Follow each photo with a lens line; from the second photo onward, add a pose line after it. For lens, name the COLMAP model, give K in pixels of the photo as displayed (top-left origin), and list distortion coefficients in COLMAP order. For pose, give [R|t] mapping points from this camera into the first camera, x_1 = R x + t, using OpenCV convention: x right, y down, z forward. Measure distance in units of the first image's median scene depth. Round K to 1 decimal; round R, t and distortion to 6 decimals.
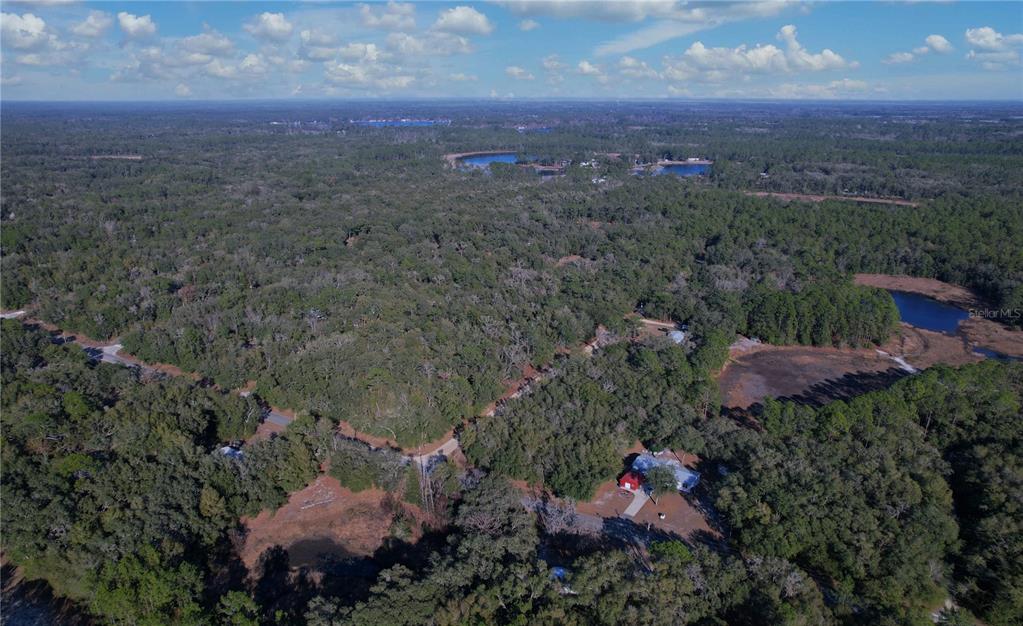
lens RADIAL K [[666.1, 0, 517.8], [0, 666.1, 342.3], [0, 0, 1]] dist [-0.039727, 0.001550]
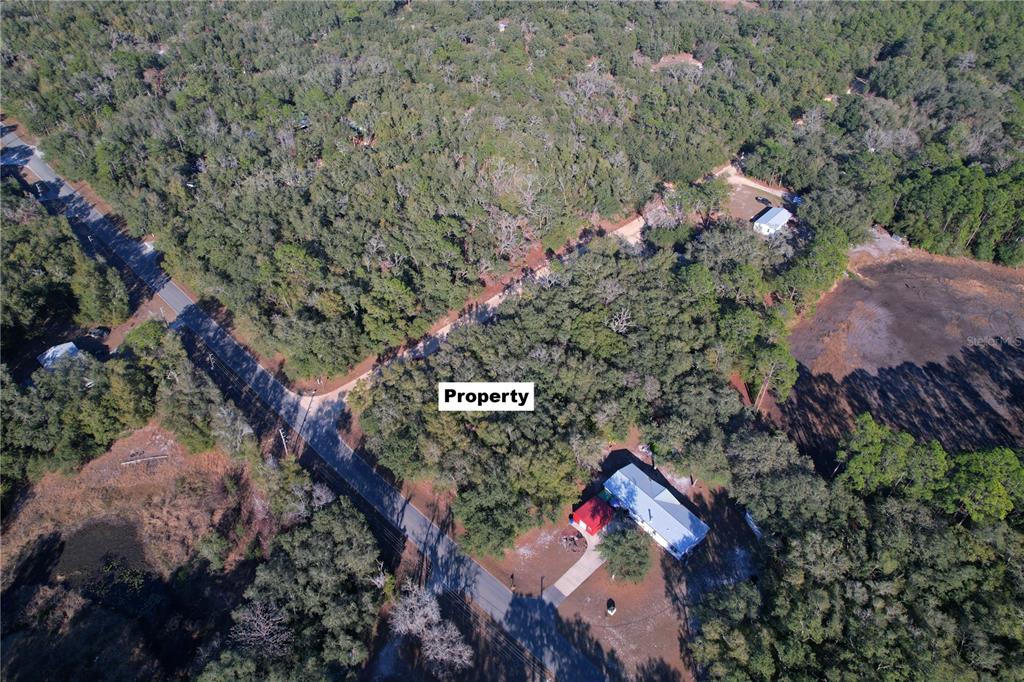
lens RADIAL K [[652.6, 0, 517.8], [0, 652.6, 342.0], [0, 0, 1]] dist [-0.076071, 0.070424]
pose [[0.972578, 0.160707, -0.168123, 0.114161], [-0.094165, 0.933064, 0.347167, -0.094172], [0.212662, -0.321816, 0.922610, 0.304508]]
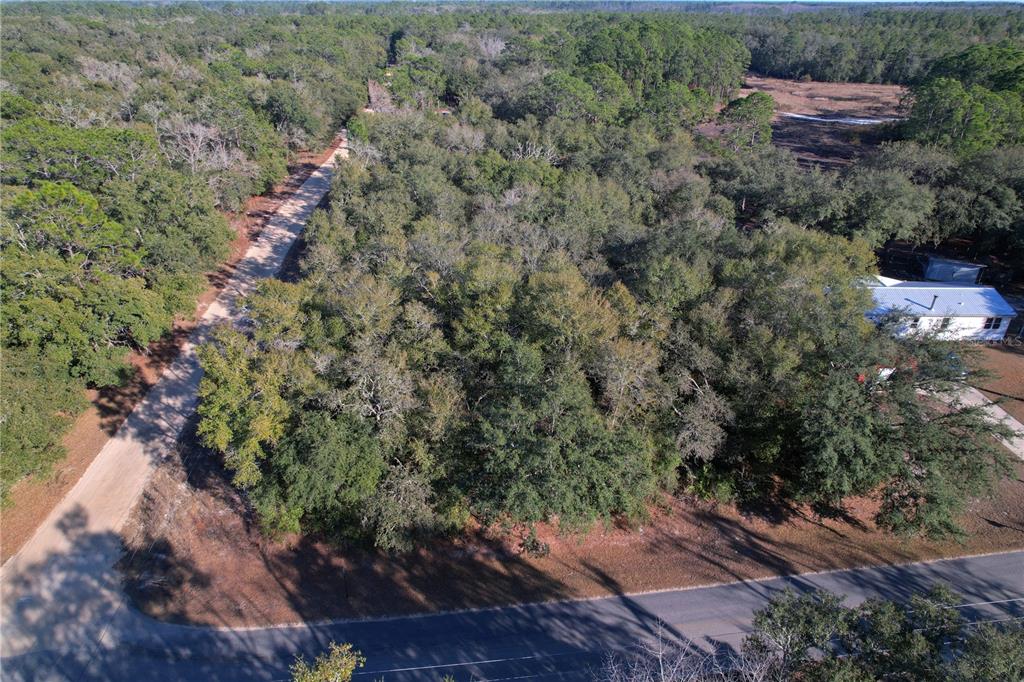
lens RADIAL K [[652.6, 0, 517.8], [0, 652.6, 342.0], [0, 0, 1]] dist [-0.076071, 0.070424]
pose [[0.804624, -0.266226, 0.530758, -0.066908], [0.189462, 0.962242, 0.195434, 0.070249], [-0.562747, -0.056692, 0.824683, 0.538417]]
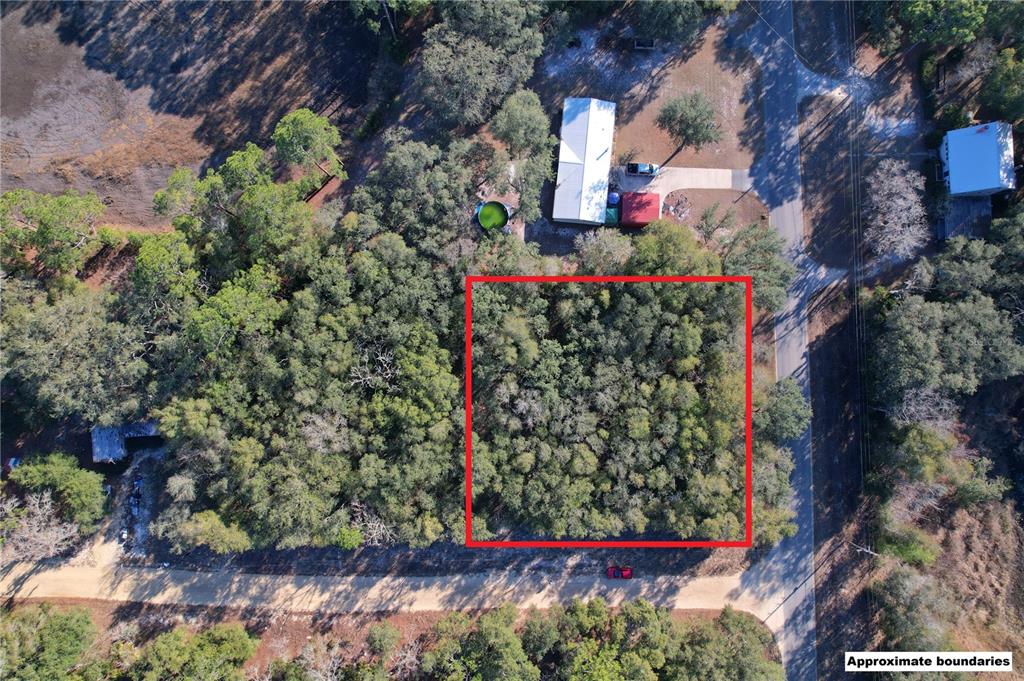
lens RADIAL K [[652.6, 0, 517.8], [0, 652.6, 341.5], [0, 0, 1]] dist [-0.076071, 0.070424]
pose [[-0.516715, -0.854918, 0.046058, 0.069307], [0.304919, -0.133492, 0.942976, -0.205880], [-0.800019, 0.501294, 0.329658, 0.611468]]
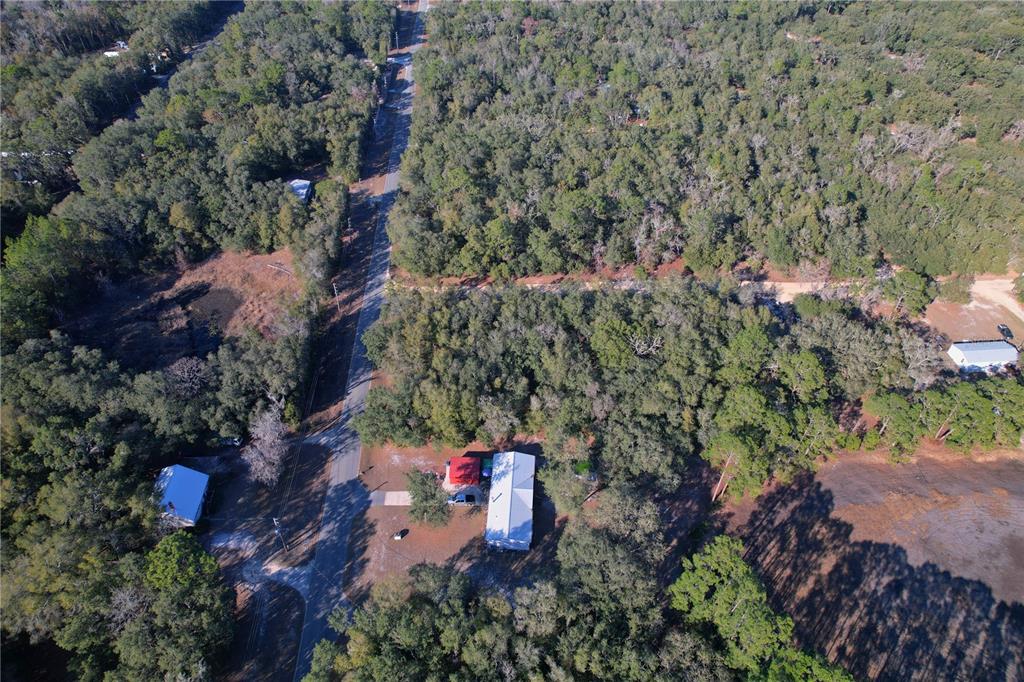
lens RADIAL K [[652.6, 0, 517.8], [0, 652.6, 342.0], [0, 0, 1]] dist [-0.076071, 0.070424]
pose [[0.556756, 0.552108, -0.620645, 0.336360], [-0.303073, 0.830664, 0.467060, -0.135509], [0.773415, -0.071938, 0.629805, 0.411333]]
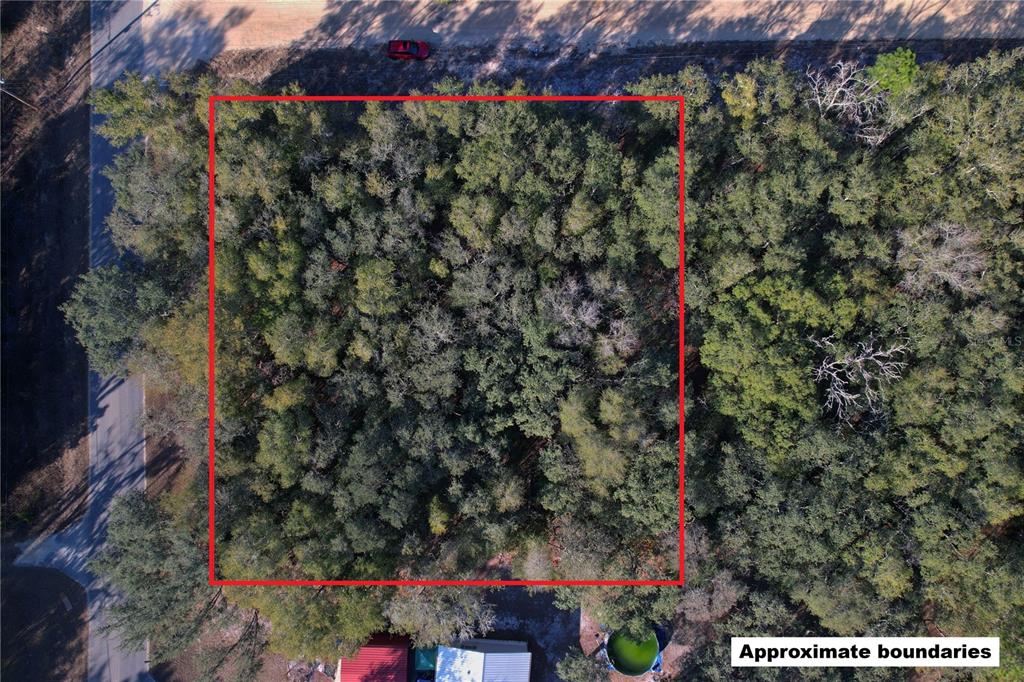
lens RADIAL K [[692.9, 0, 517.4], [0, 692.9, 337.7], [0, 0, 1]] dist [-0.082107, 0.070955]
pose [[0.533207, 0.844721, -0.046232, 0.060442], [-0.301178, 0.240611, 0.922712, -0.082911], [0.790558, -0.478073, 0.382707, 0.639318]]
